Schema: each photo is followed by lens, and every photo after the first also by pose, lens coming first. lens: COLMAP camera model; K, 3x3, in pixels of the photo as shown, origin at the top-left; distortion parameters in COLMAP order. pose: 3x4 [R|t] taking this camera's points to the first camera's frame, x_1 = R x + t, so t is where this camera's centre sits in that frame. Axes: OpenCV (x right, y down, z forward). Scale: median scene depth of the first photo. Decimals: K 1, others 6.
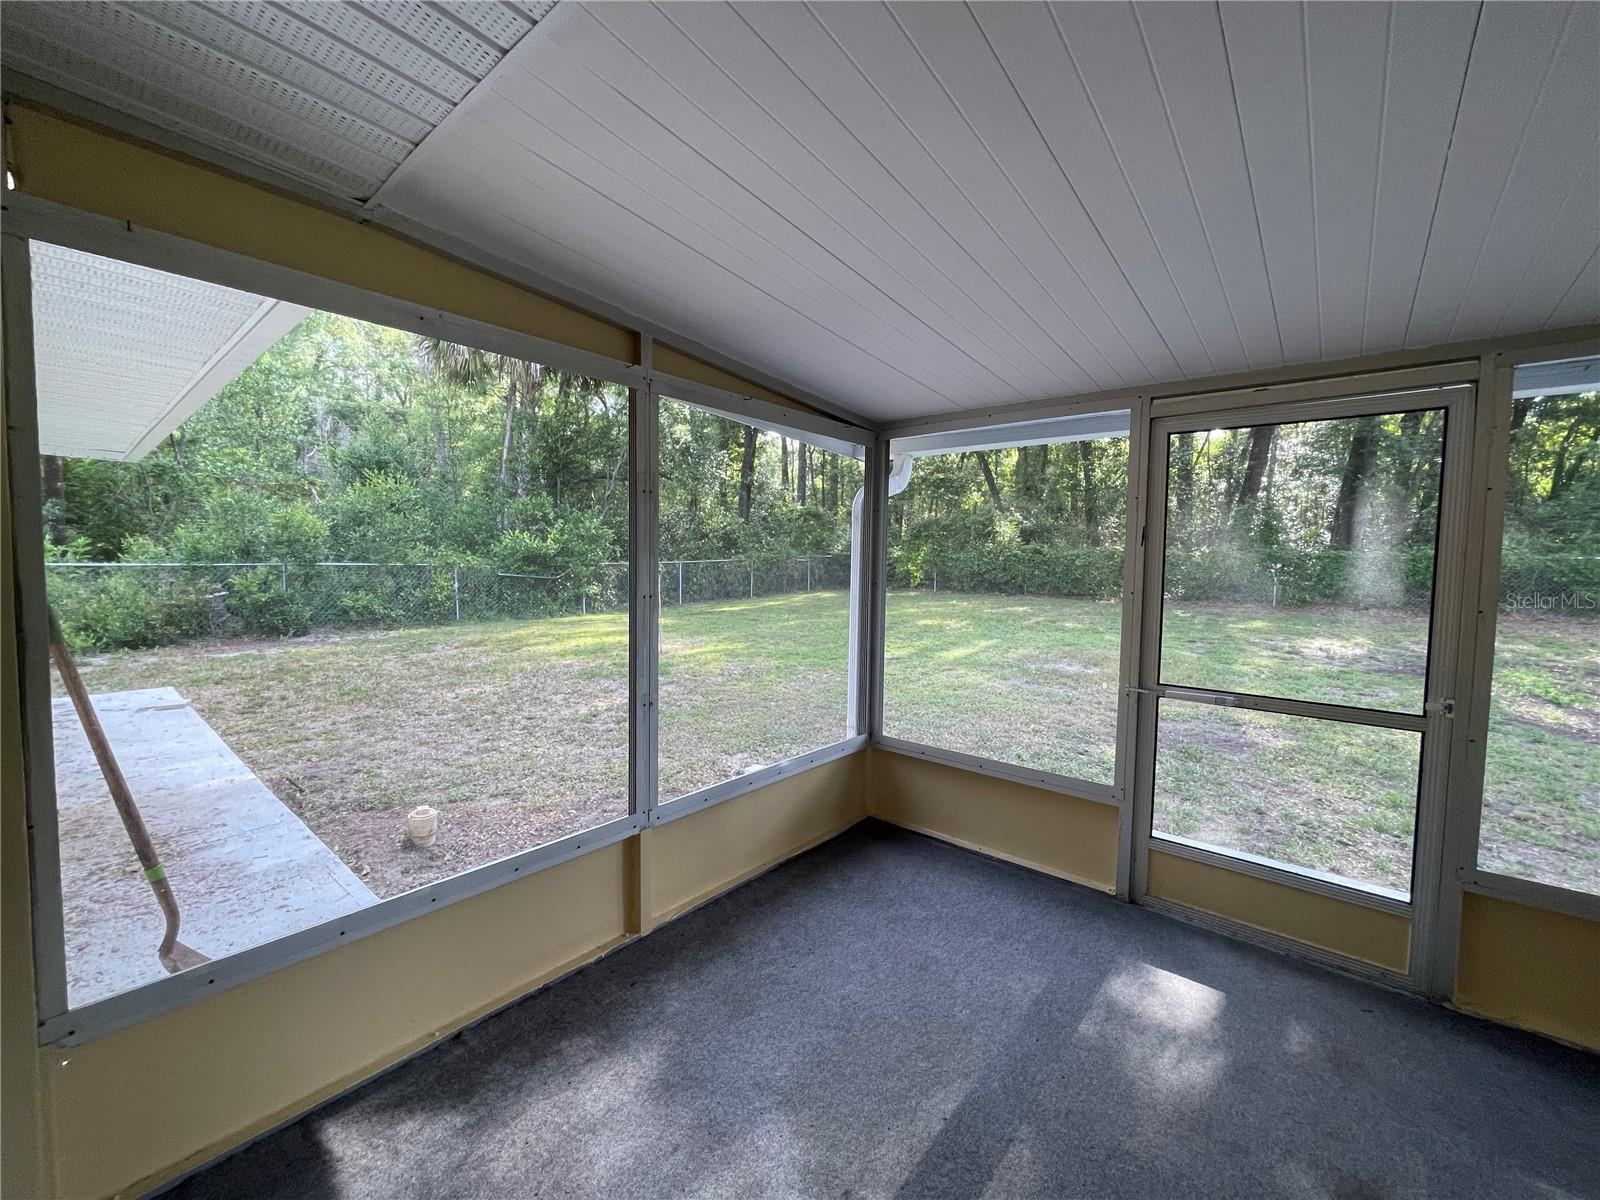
lens RADIAL K [[642.9, 0, 792.3], [0, 642.9, 594.8], [0, 0, 1]] dist [-0.000683, 0.000025]
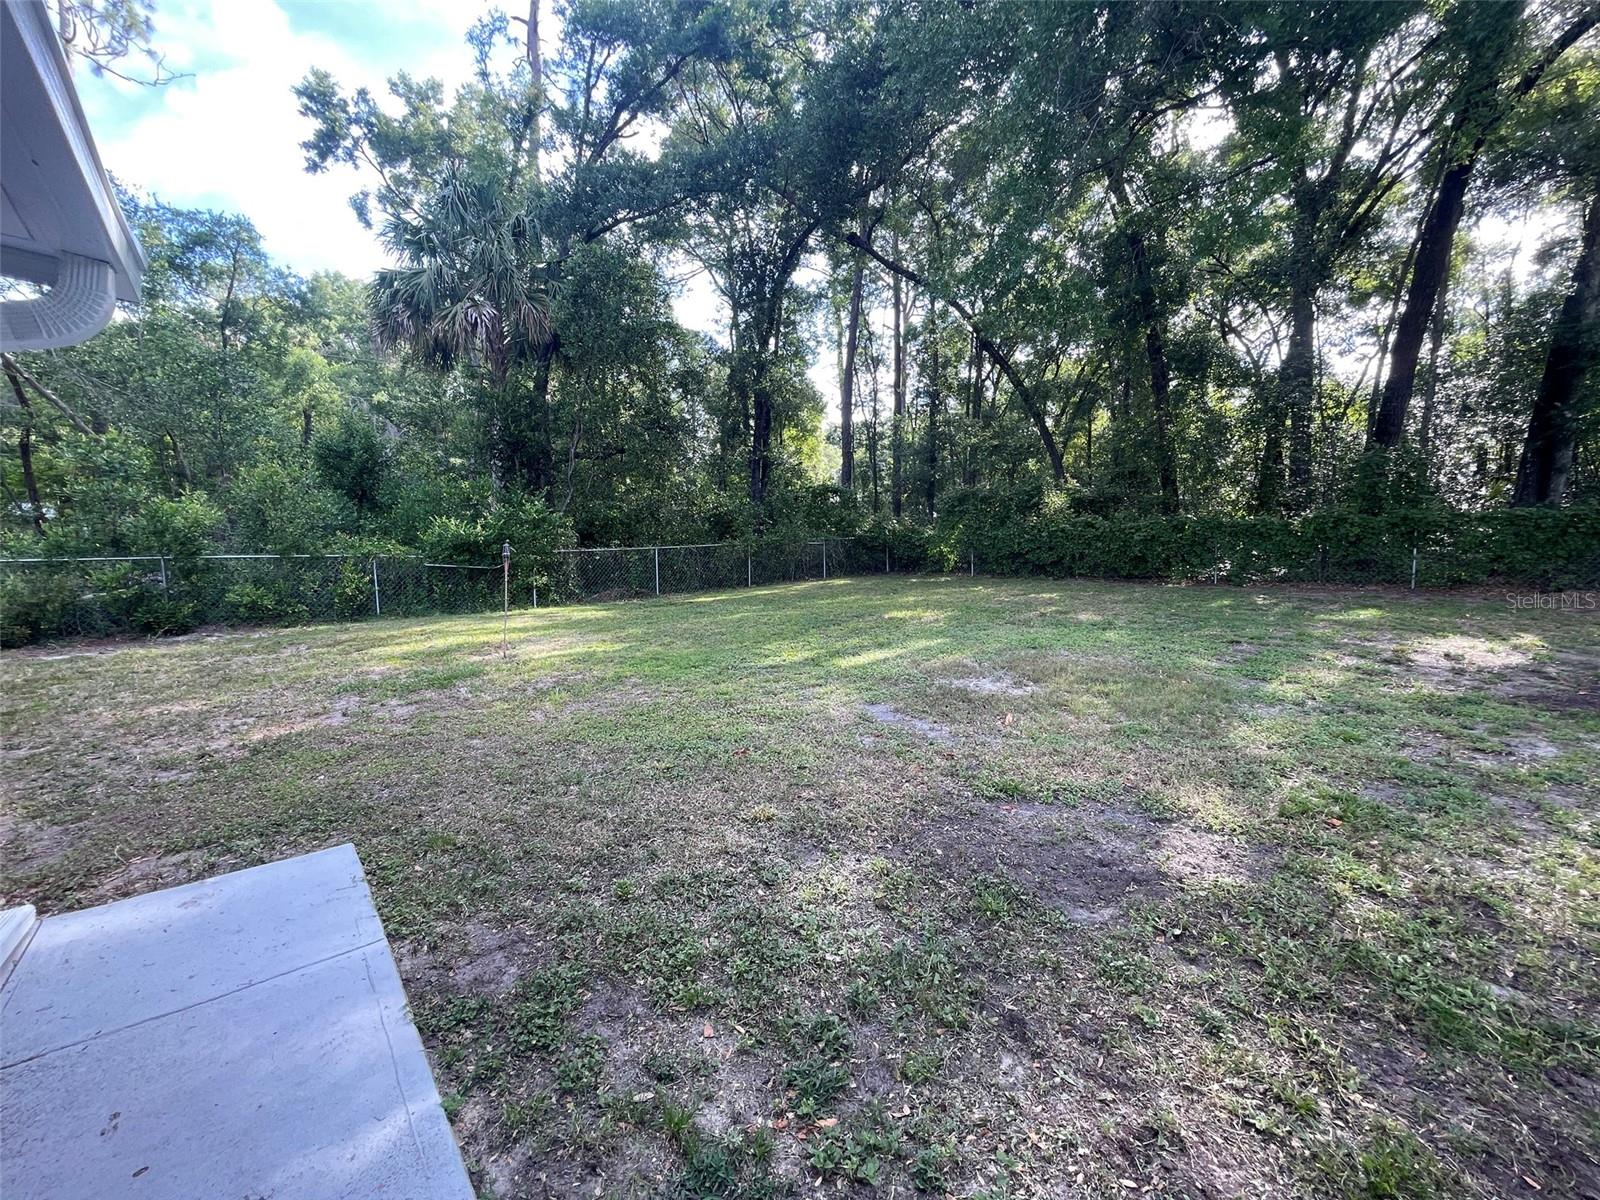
lens RADIAL K [[642.9, 0, 792.3], [0, 642.9, 594.8], [0, 0, 1]] dist [-0.000683, 0.000025]
pose [[0.985340, -0.011665, -0.170201, 0.336569], [0.014739, 0.999750, 0.016810, 0.004546], [0.169962, -0.019072, 0.985266, 0.302969]]
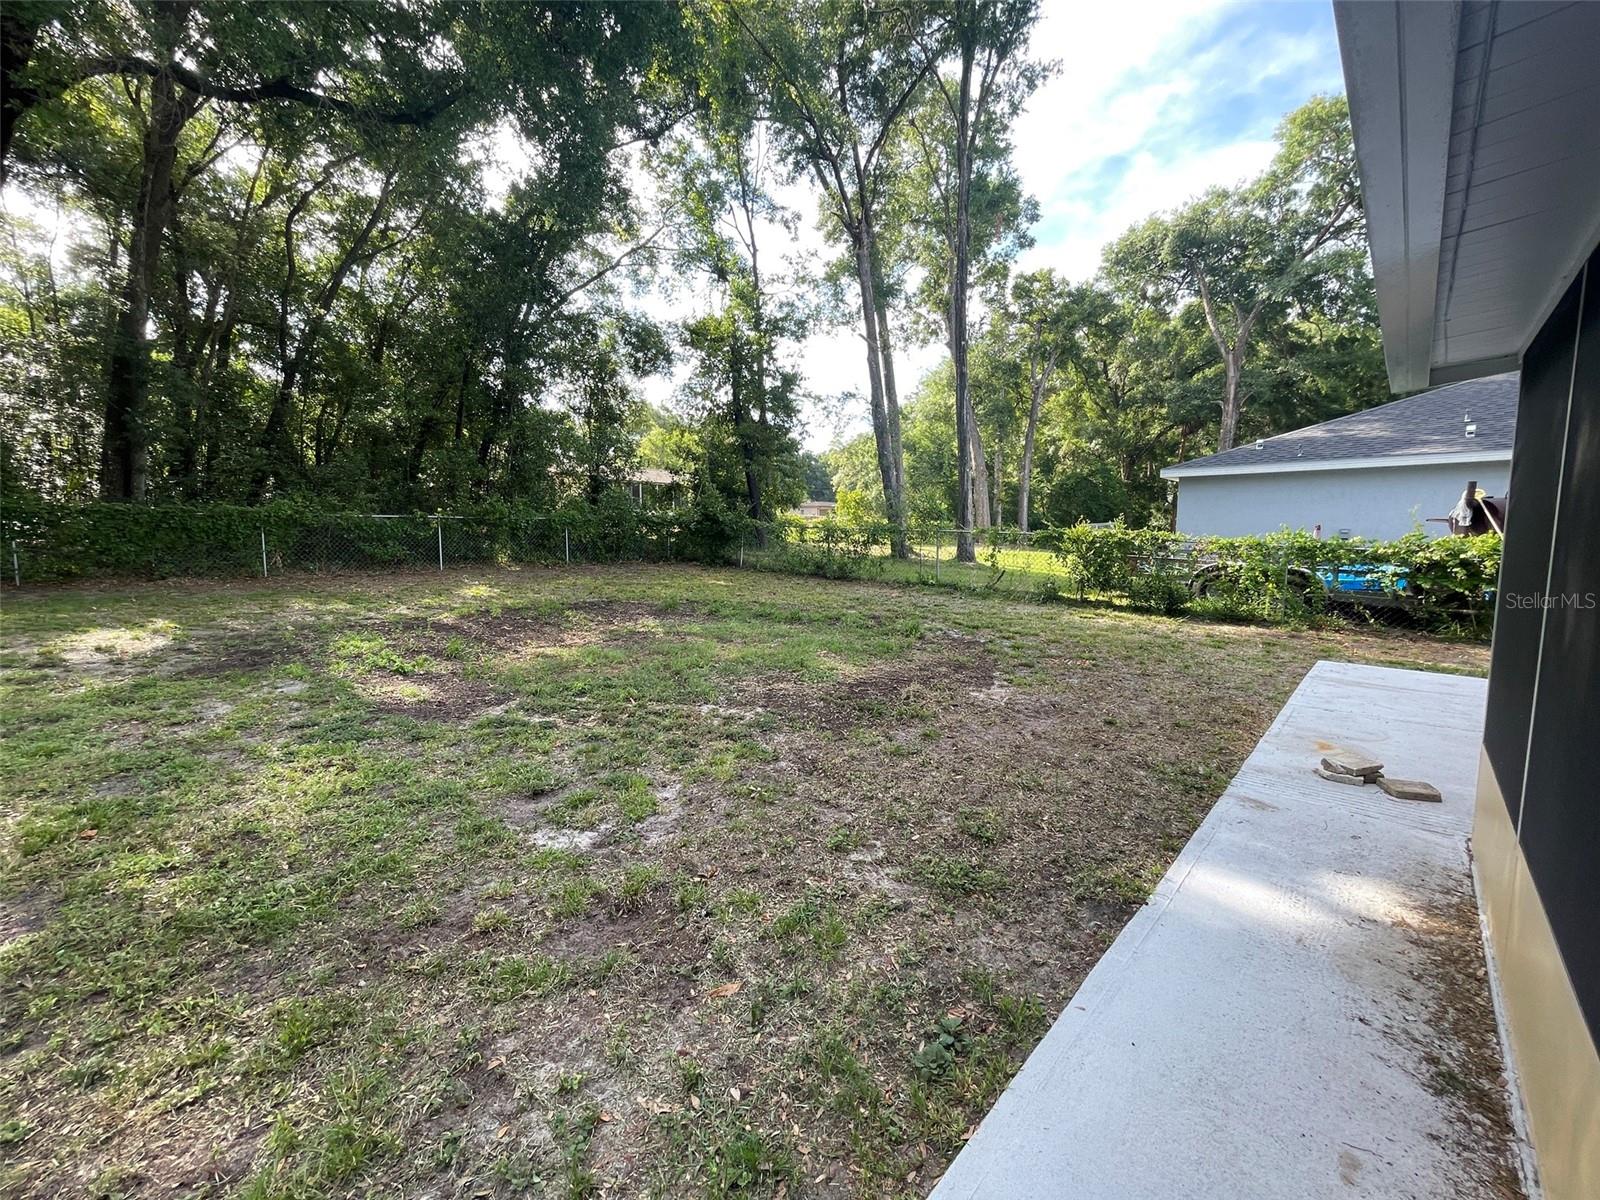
lens RADIAL K [[642.9, 0, 792.3], [0, 642.9, 594.8], [0, 0, 1]] dist [-0.000683, 0.000025]
pose [[0.064446, -0.106889, 0.992180, 0.272329], [0.050690, 0.993314, 0.103719, -0.001034], [-0.996633, 0.043610, 0.069434, 0.302146]]
